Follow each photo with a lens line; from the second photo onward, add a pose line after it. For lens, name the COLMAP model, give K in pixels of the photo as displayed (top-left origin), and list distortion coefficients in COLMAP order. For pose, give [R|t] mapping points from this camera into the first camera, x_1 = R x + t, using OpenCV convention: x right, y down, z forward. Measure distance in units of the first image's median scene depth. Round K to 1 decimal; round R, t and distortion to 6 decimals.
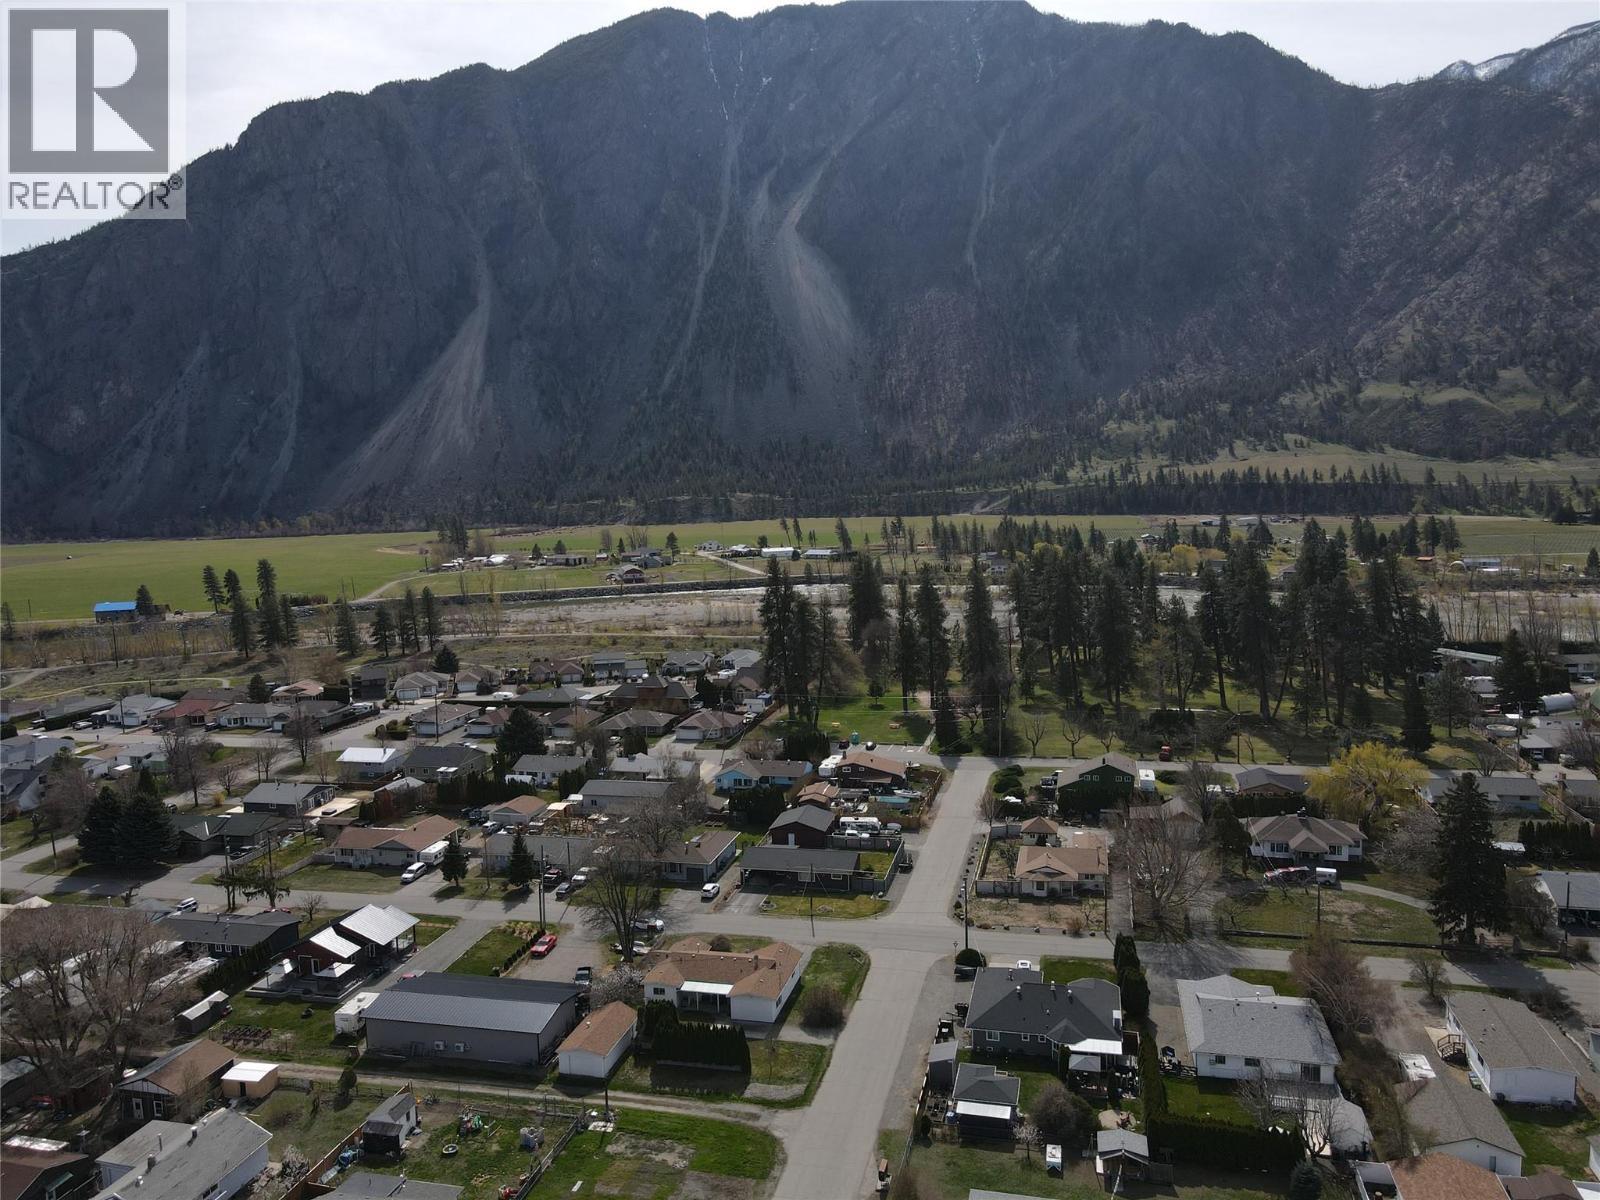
lens RADIAL K [[1155.6, 0, 799.7], [0, 1155.6, 602.4], [0, 0, 1]] dist [0.005740, 0.005869]
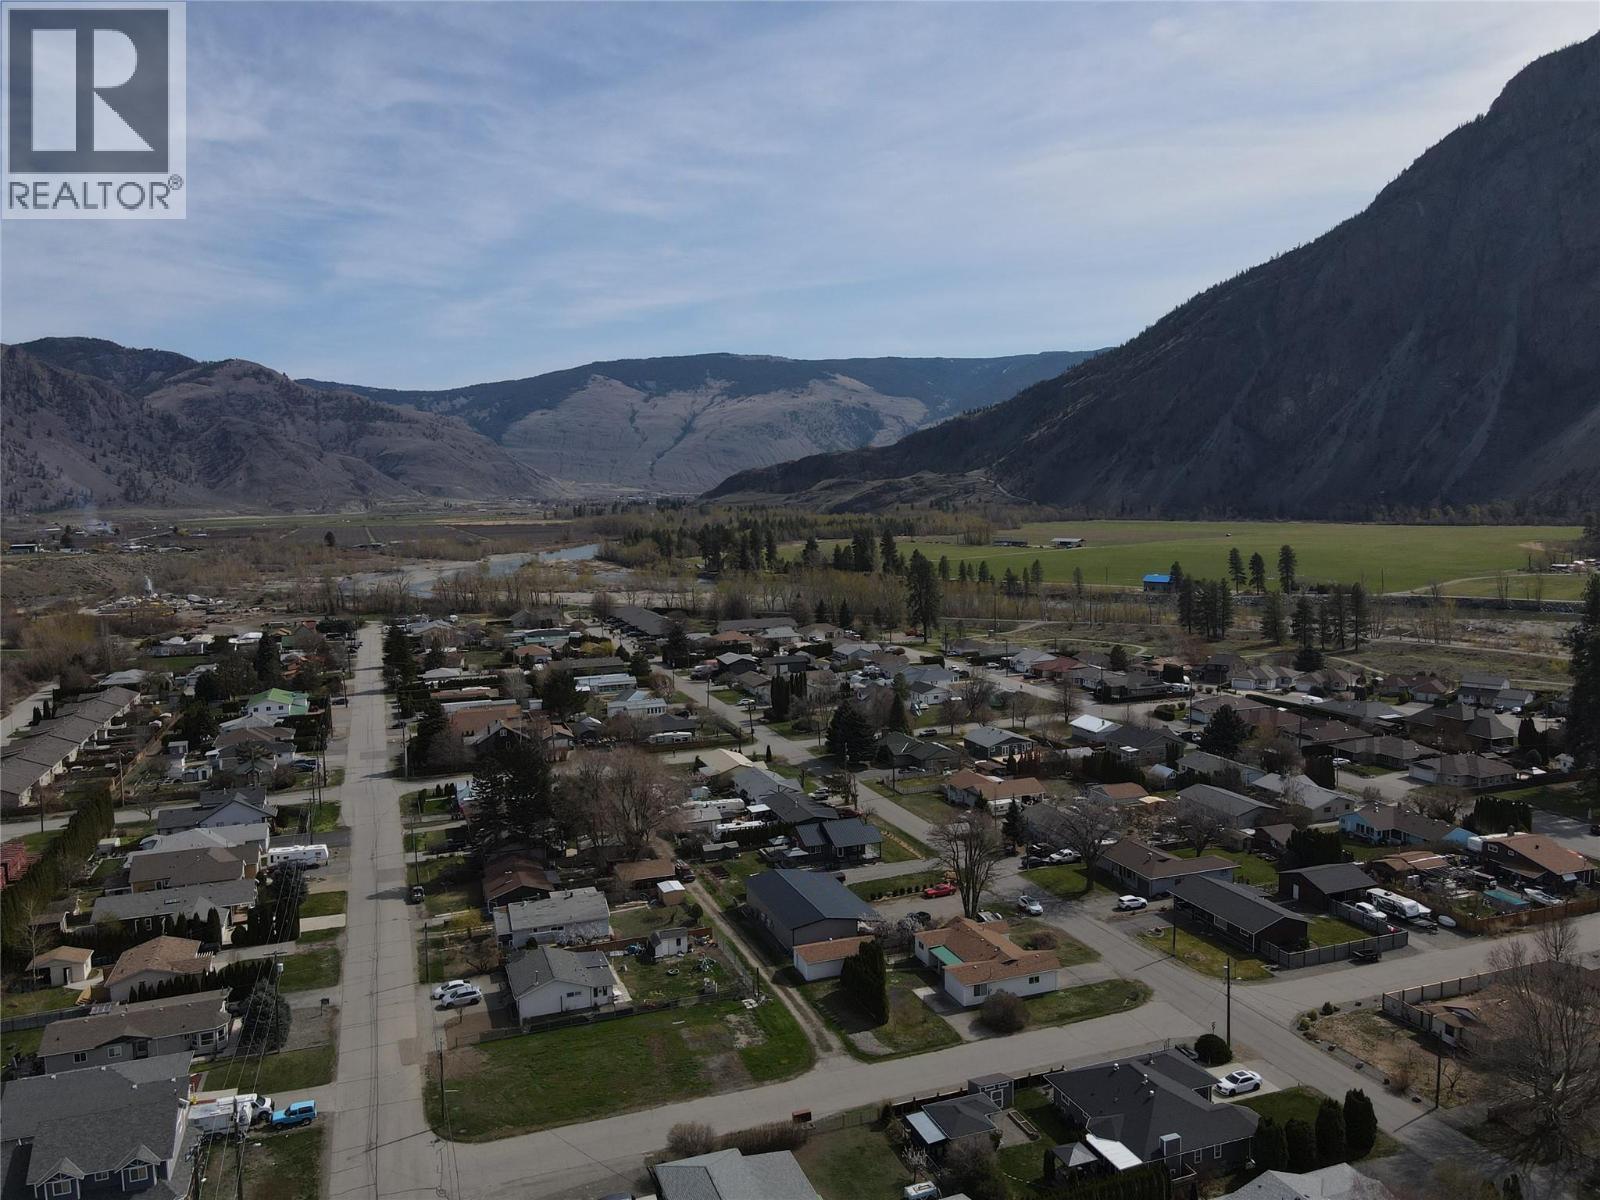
lens RADIAL K [[1155.6, 0, 800.9], [0, 1155.6, 597.0], [0, 0, 1]] dist [0.005740, 0.005869]
pose [[0.561382, 0.096829, -0.821873, 0.380249], [-0.089610, 0.994404, 0.055947, -0.025963], [0.822691, 0.042241, 0.566917, 0.144217]]
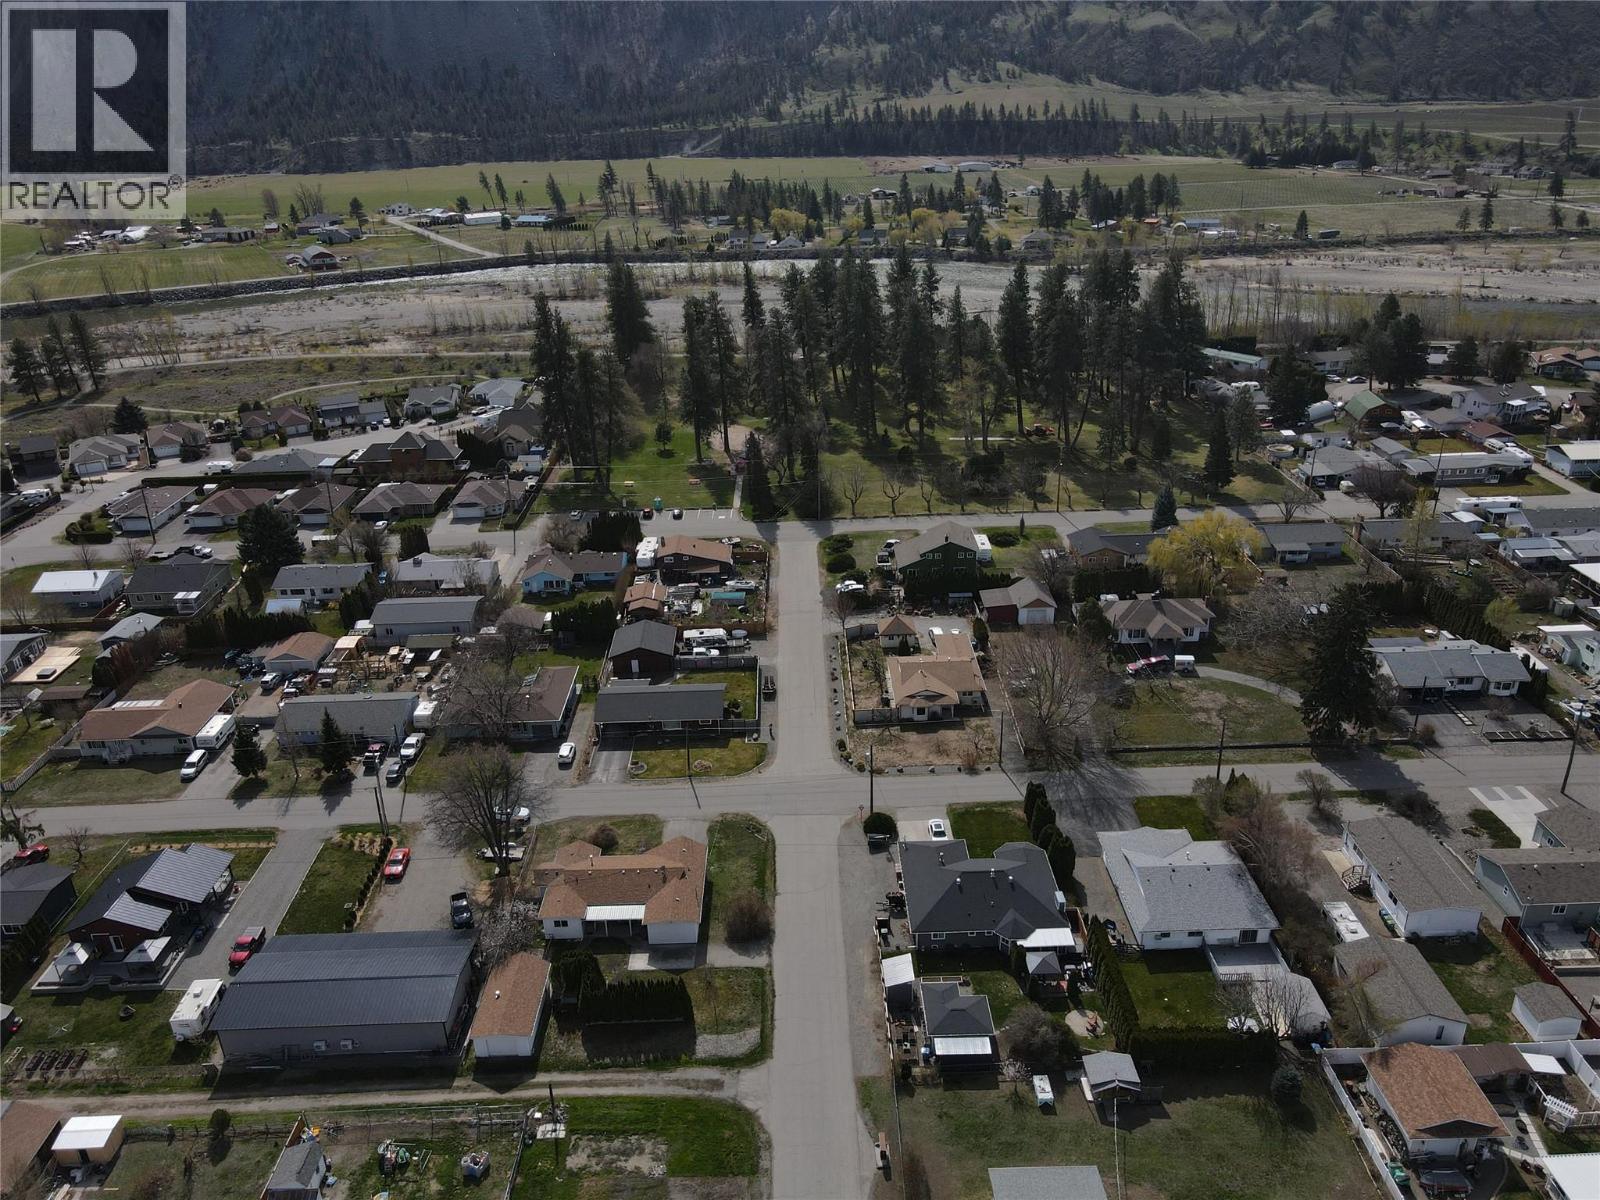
lens RADIAL K [[1155.6, 0, 799.2], [0, 1155.6, 602.3], [0, 0, 1]] dist [0.005740, 0.005869]
pose [[0.968043, -0.102680, 0.228801, -0.066871], [0.029714, 0.952875, 0.301904, -0.089029], [-0.249018, -0.285457, 0.925475, 0.110586]]
